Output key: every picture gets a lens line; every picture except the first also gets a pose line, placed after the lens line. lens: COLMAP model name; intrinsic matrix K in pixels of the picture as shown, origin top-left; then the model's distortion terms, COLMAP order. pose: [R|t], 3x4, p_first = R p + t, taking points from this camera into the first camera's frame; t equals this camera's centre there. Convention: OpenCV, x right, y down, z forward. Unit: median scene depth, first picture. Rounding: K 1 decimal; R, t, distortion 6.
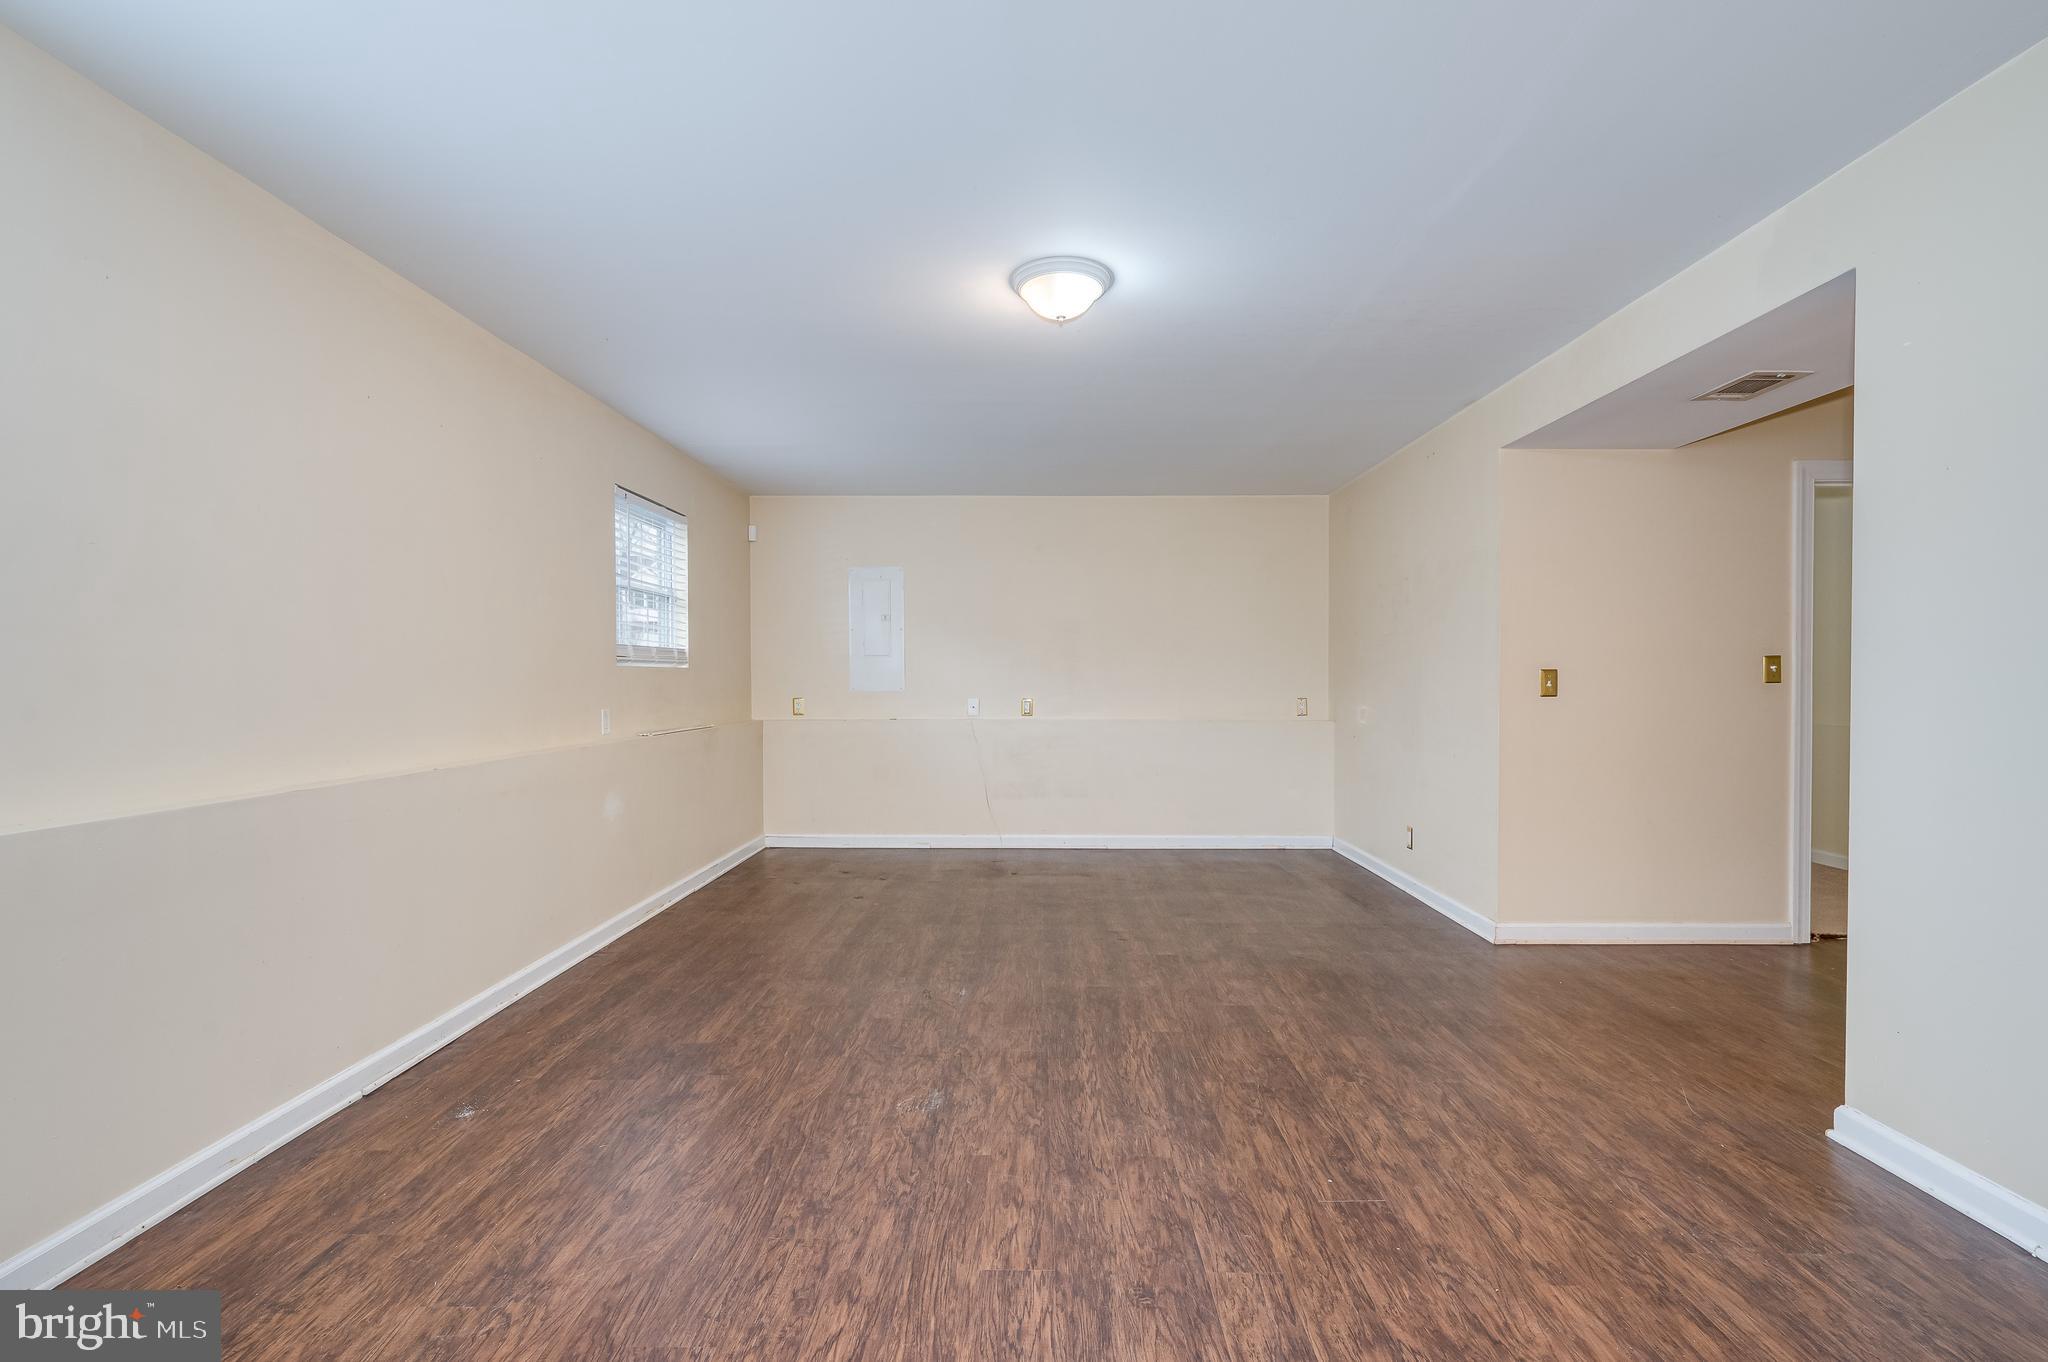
lens RADIAL K [[906.3, 0, 1024.0], [0, 906.3, 681.0], [0, 0, 1]] dist [-0.000424, 0.000335]
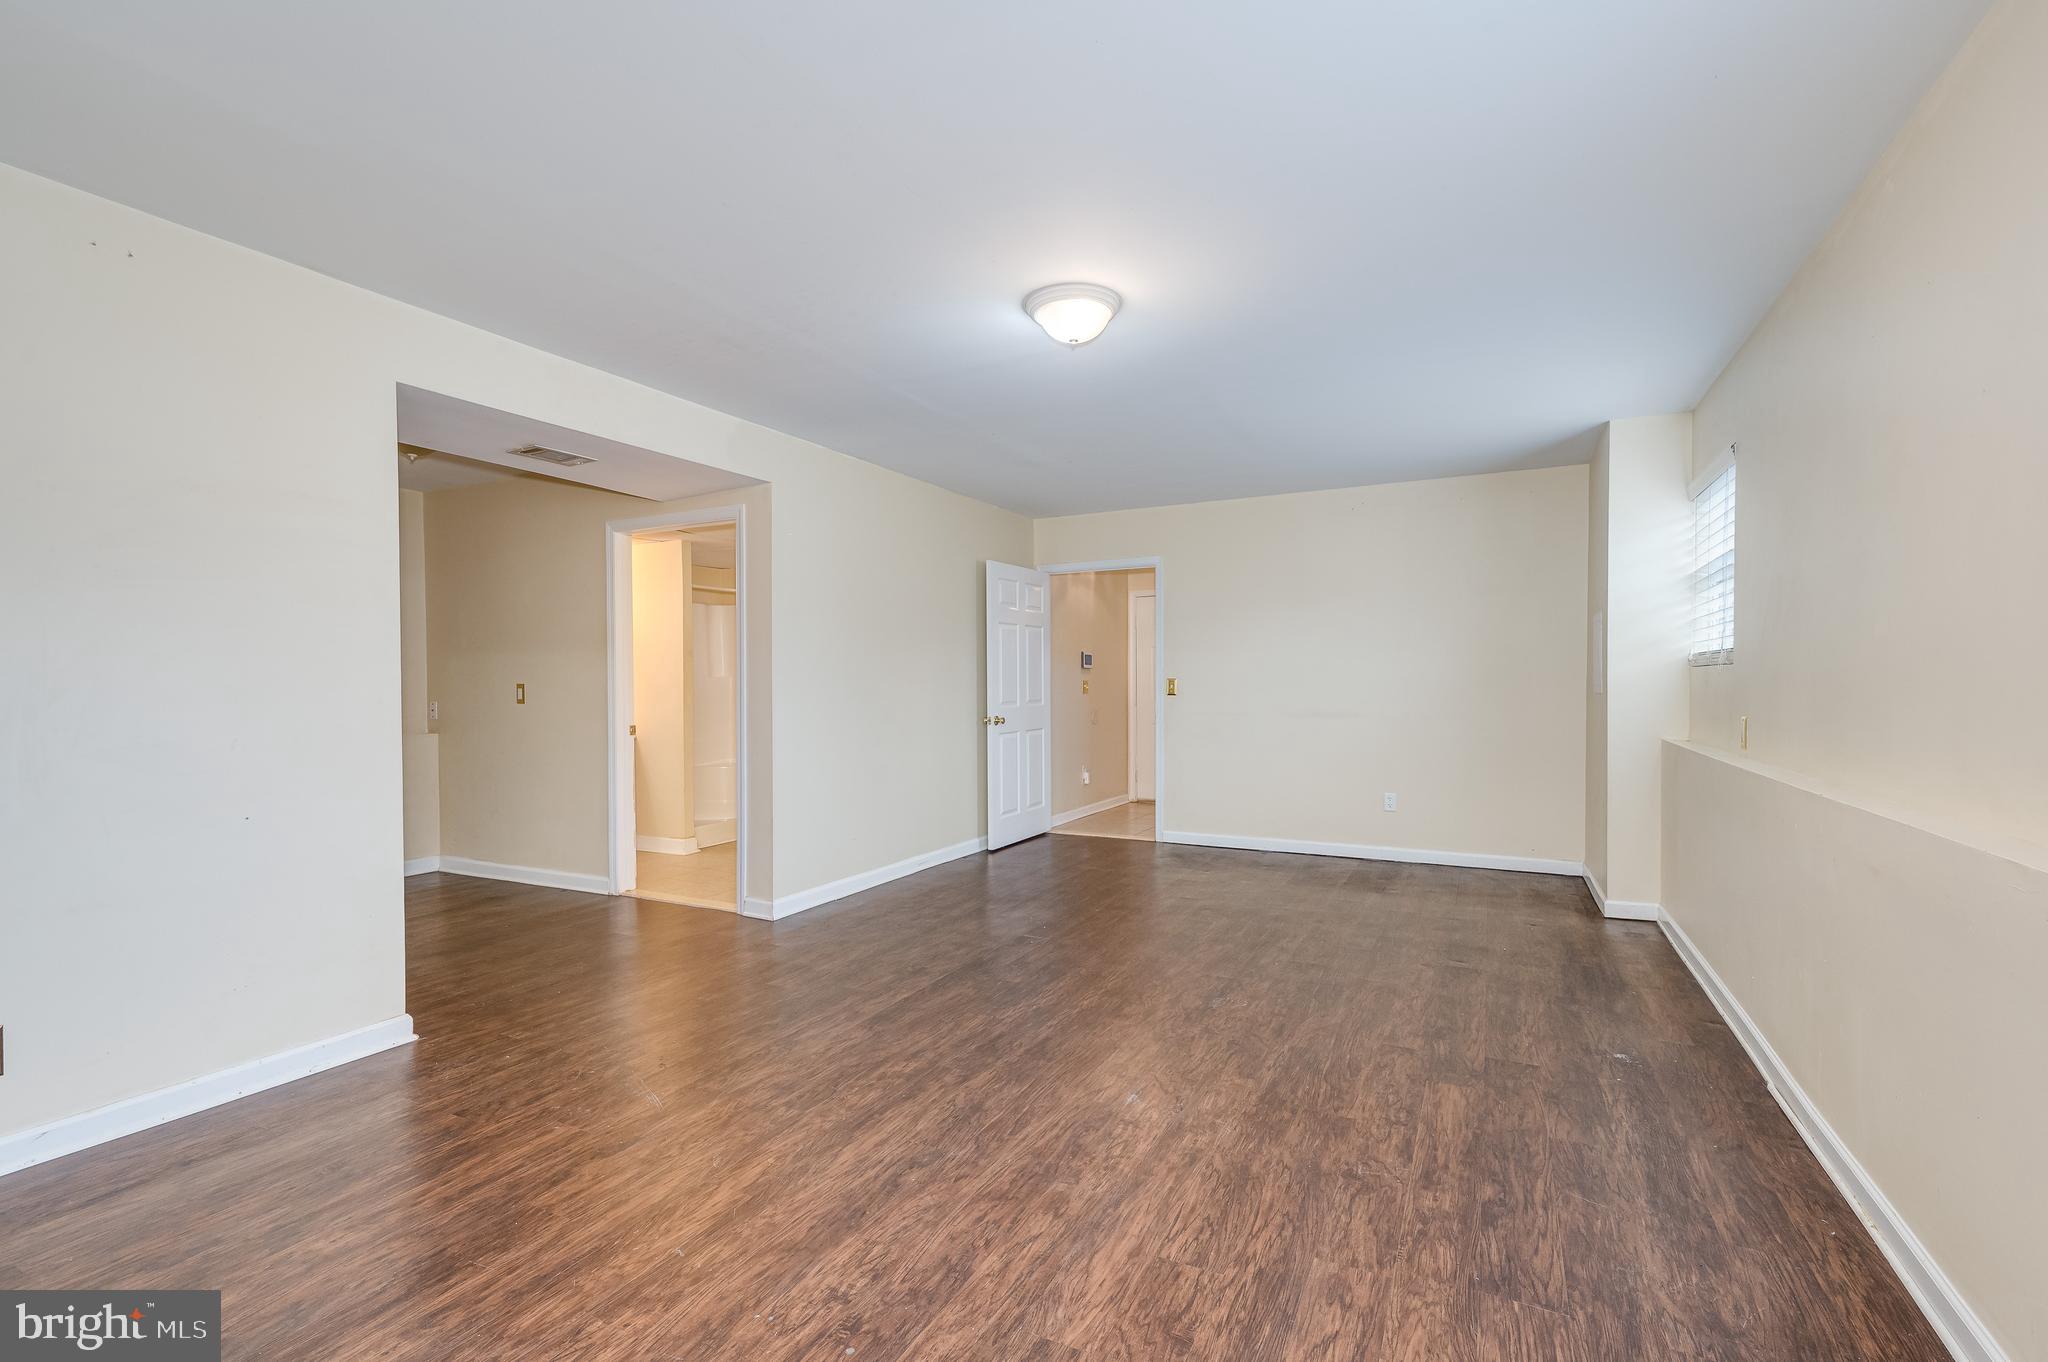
lens RADIAL K [[906.3, 0, 1024.0], [0, 906.3, 681.0], [0, 0, 1]] dist [-0.000424, 0.000335]
pose [[-0.893473, 0.006984, 0.449062, -0.423422], [0.008280, 0.999965, 0.000923, -0.009750], [-0.449040, 0.004543, -0.893500, 2.202197]]
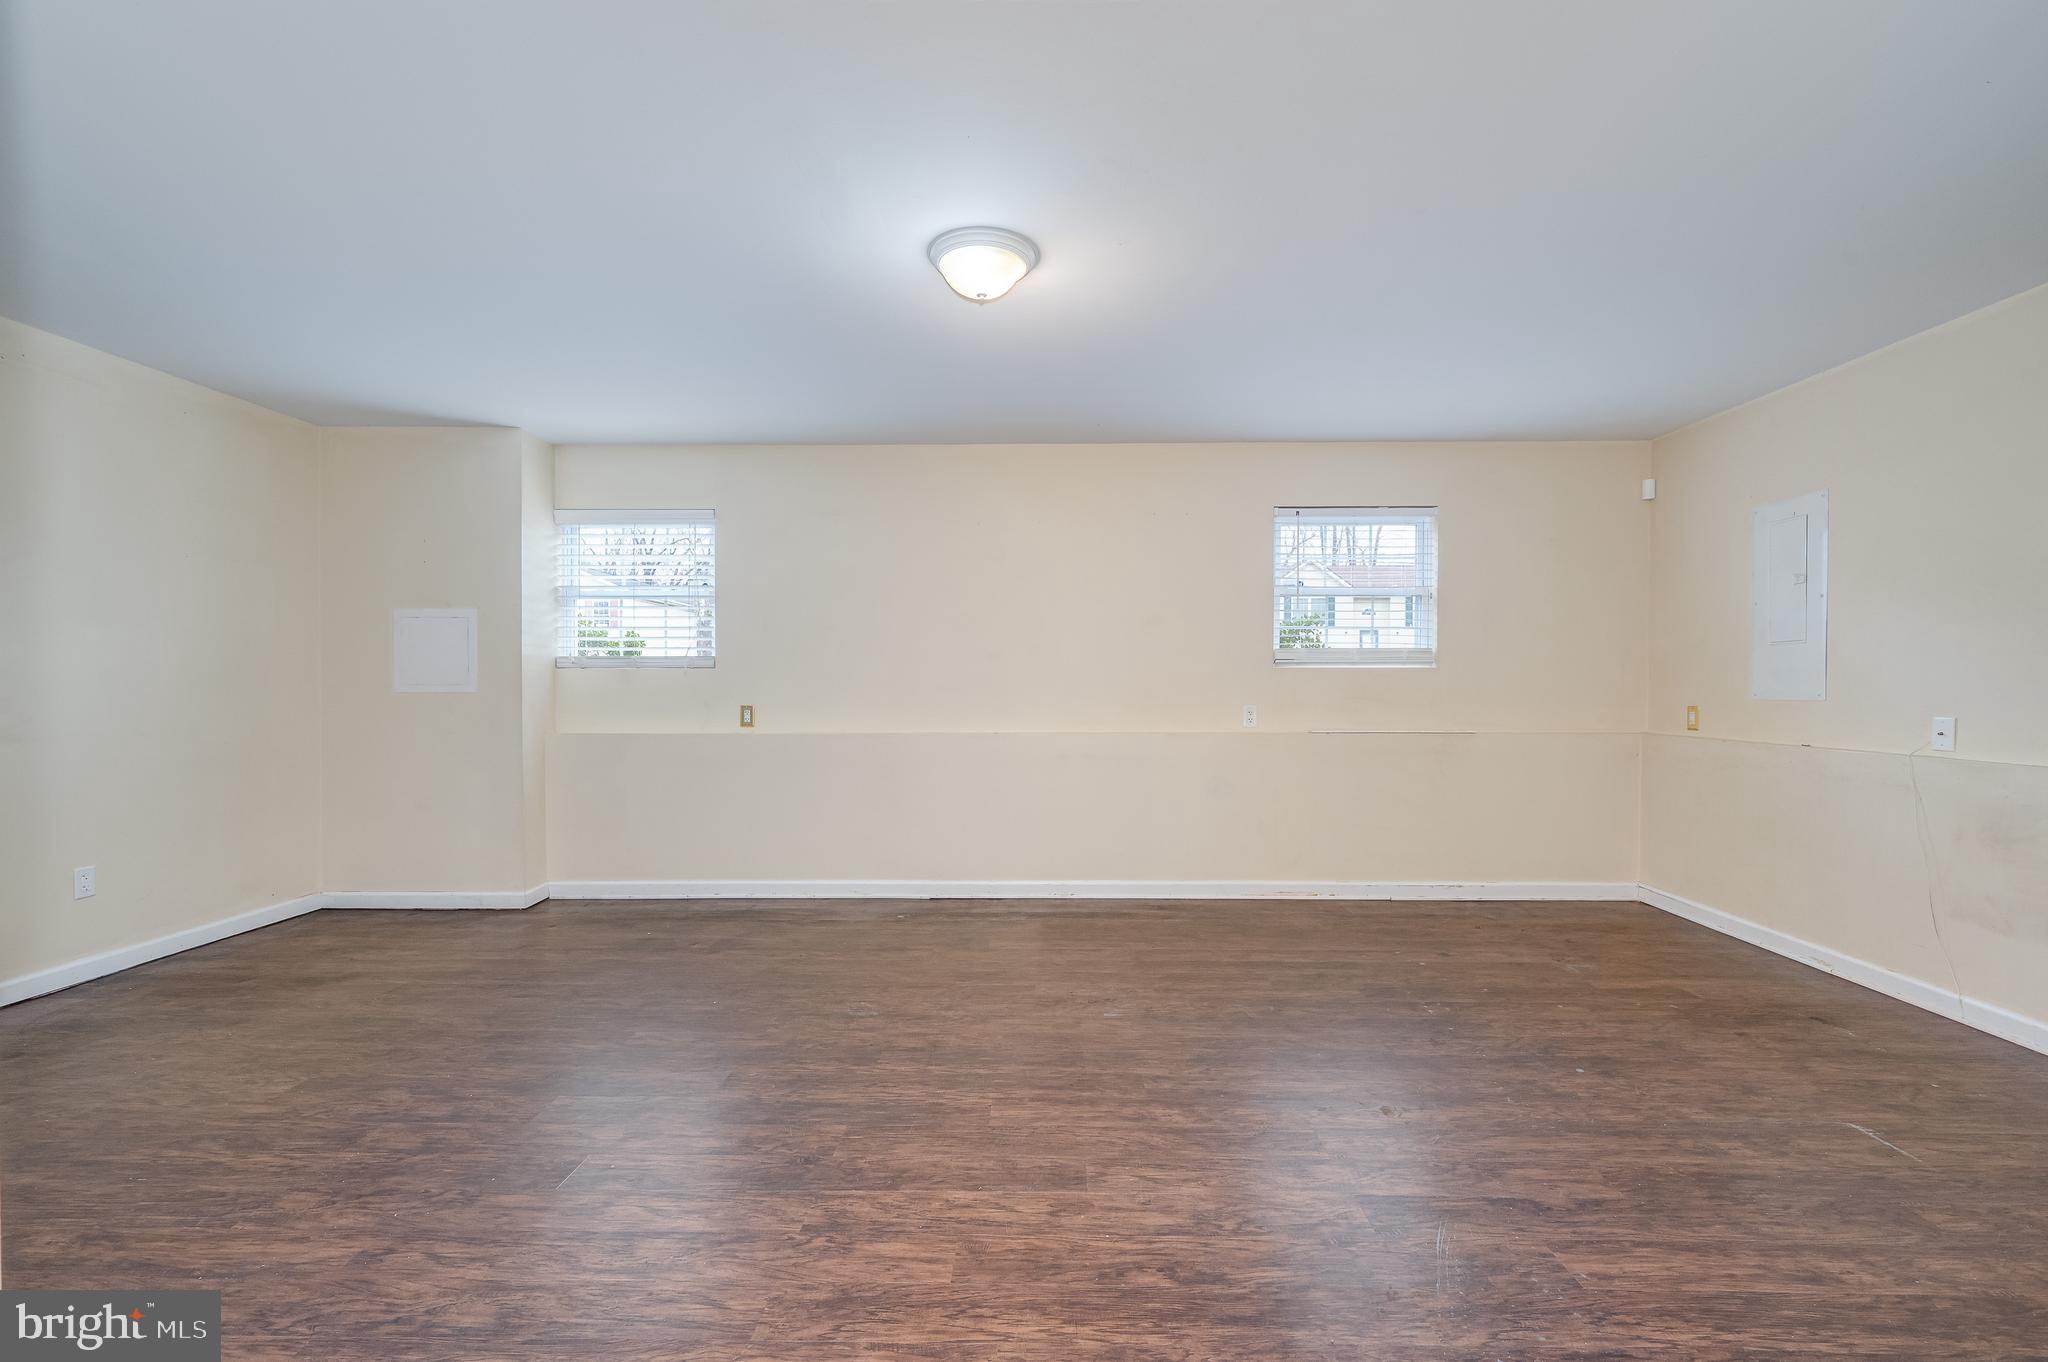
lens RADIAL K [[868.1, 0, 1044.8], [0, 868.1, 684.4], [0, 0, 1]] dist [-0.001077, -0.000144]
pose [[0.002348, 0.004746, -0.999986, 1.059300], [-0.001791, 0.999987, 0.004742, -0.001493], [0.999996, 0.001780, 0.002356, 1.191757]]
